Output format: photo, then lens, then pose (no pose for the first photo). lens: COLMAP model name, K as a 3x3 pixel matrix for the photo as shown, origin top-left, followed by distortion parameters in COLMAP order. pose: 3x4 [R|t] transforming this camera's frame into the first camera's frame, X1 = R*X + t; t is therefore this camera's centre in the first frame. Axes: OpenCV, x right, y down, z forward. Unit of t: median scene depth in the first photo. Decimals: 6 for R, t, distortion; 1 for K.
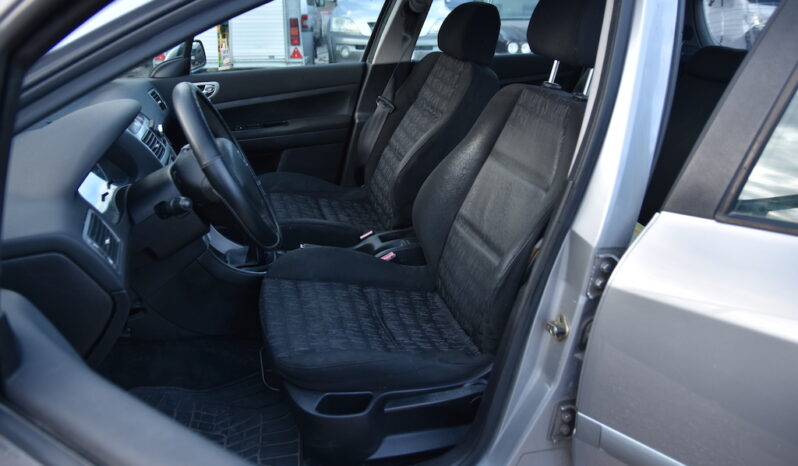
lens RADIAL K [[635.8, 0, 399.0], [0, 635.8, 233.0], [0, 0, 1]] dist [-0.002611, -0.000812]
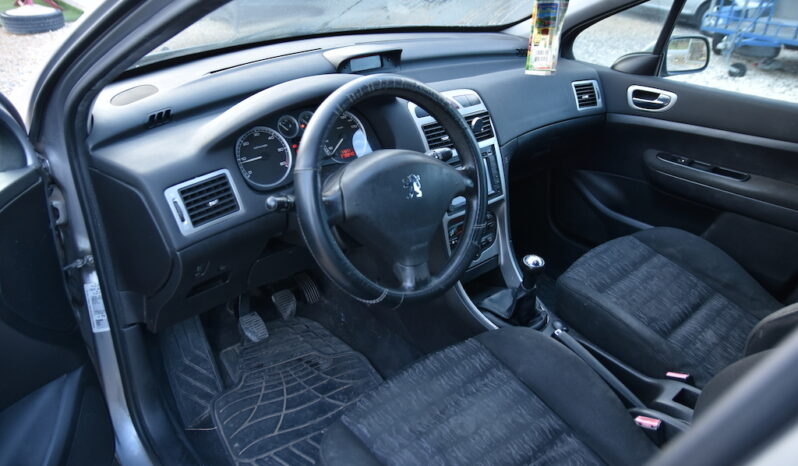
lens RADIAL K [[635.8, 0, 399.0], [0, 635.8, 233.0], [0, 0, 1]] dist [-0.002611, -0.000812]
pose [[0.442481, 0.431704, -0.786029, 0.307117], [-0.393510, 0.881080, 0.262389, -0.209041], [0.805829, 0.193209, 0.559741, 0.441573]]
